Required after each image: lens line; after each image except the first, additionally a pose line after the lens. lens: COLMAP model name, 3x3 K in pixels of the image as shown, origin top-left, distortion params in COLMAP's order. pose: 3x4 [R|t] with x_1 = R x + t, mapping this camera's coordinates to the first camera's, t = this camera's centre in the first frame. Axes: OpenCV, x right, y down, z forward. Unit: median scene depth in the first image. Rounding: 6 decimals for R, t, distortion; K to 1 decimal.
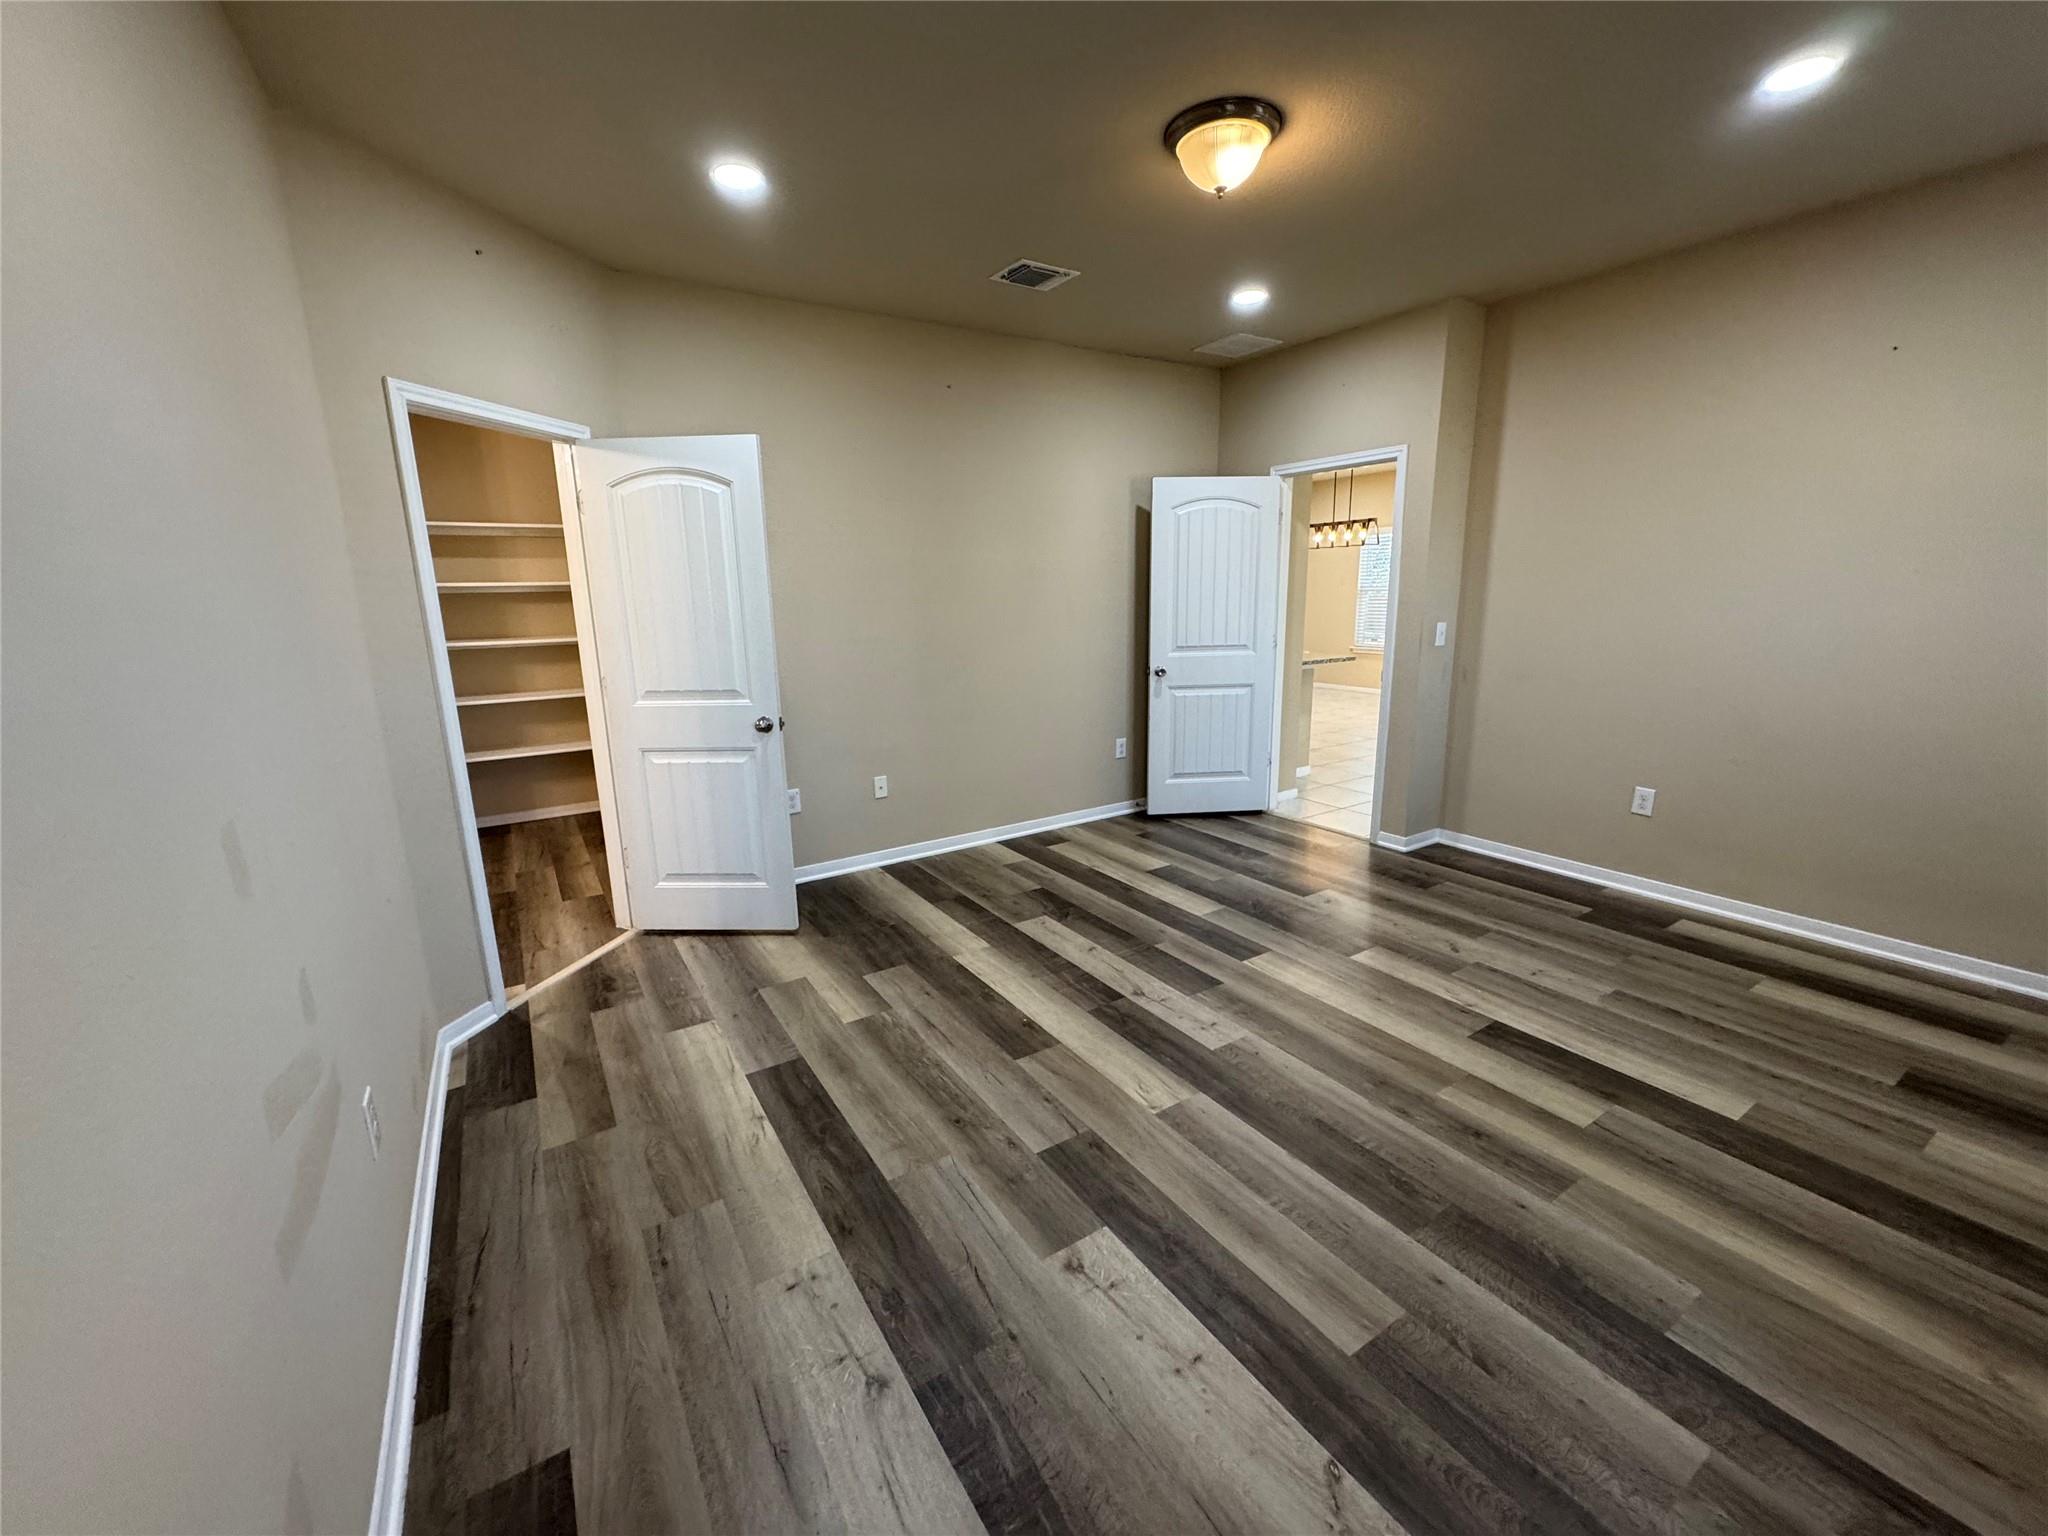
lens RADIAL K [[822.2, 0, 1042.7], [0, 822.2, 770.2], [0, 0, 1]] dist [0.002346, -0.000305]
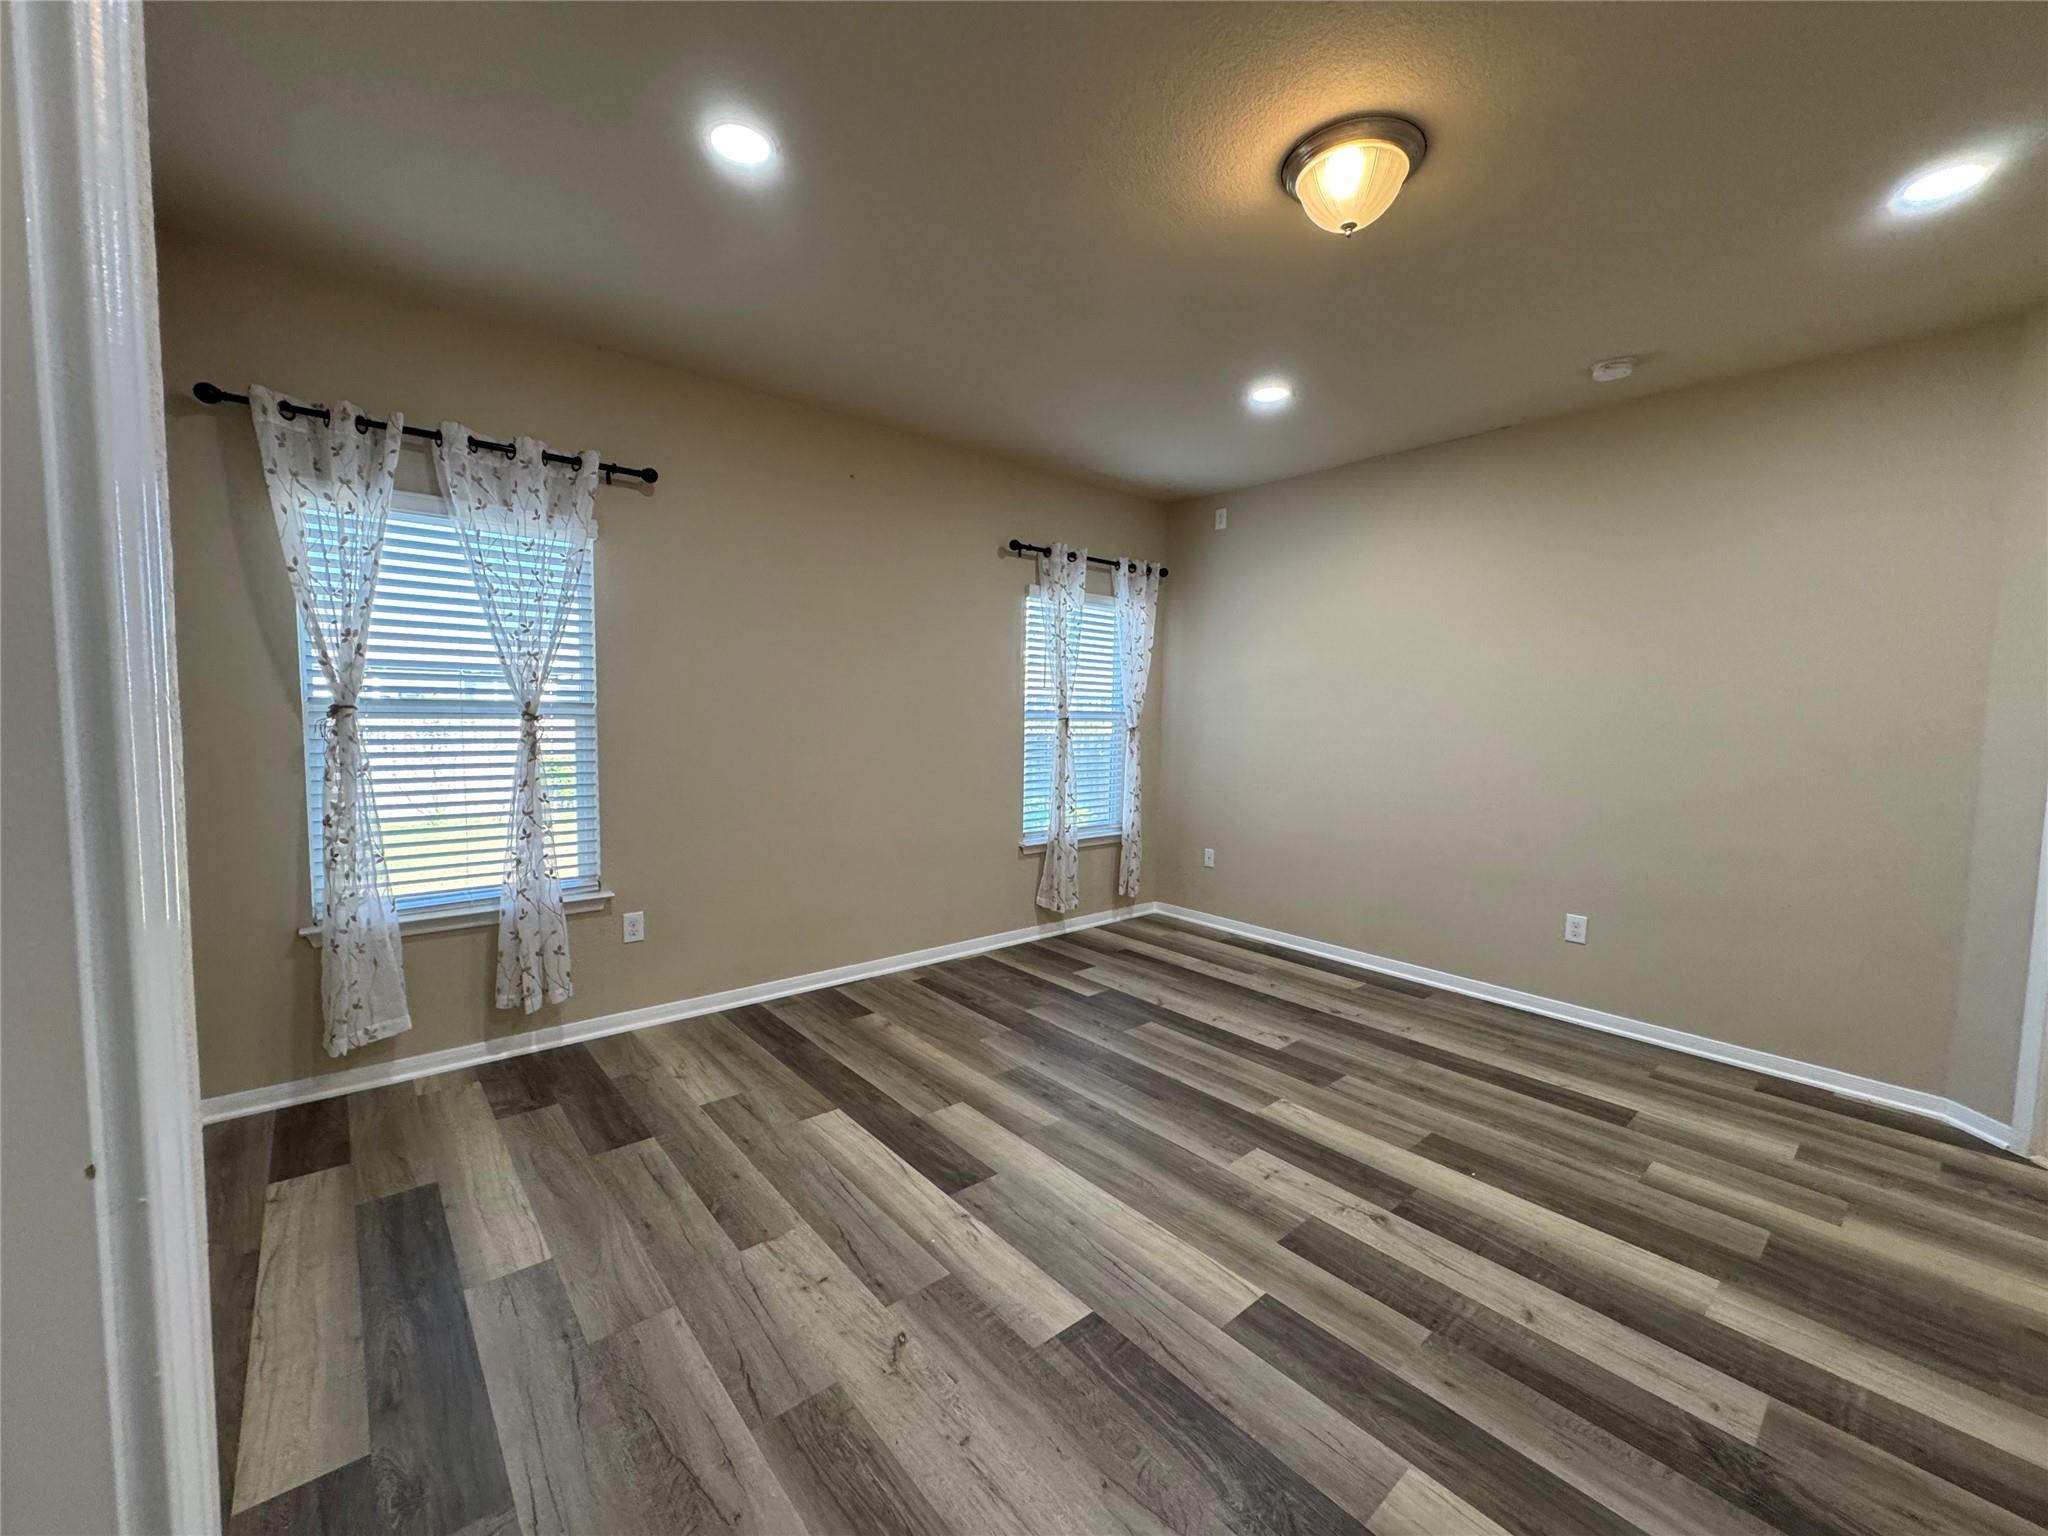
lens RADIAL K [[822.2, 0, 1026.6], [0, 822.2, 763.9], [0, 0, 1]] dist [0.002346, -0.000305]
pose [[-0.992293, 0.008285, -0.123640, 0.650074], [-0.027736, 0.957599, 0.286766, -0.416717], [0.120774, 0.287985, -0.949989, 1.914080]]
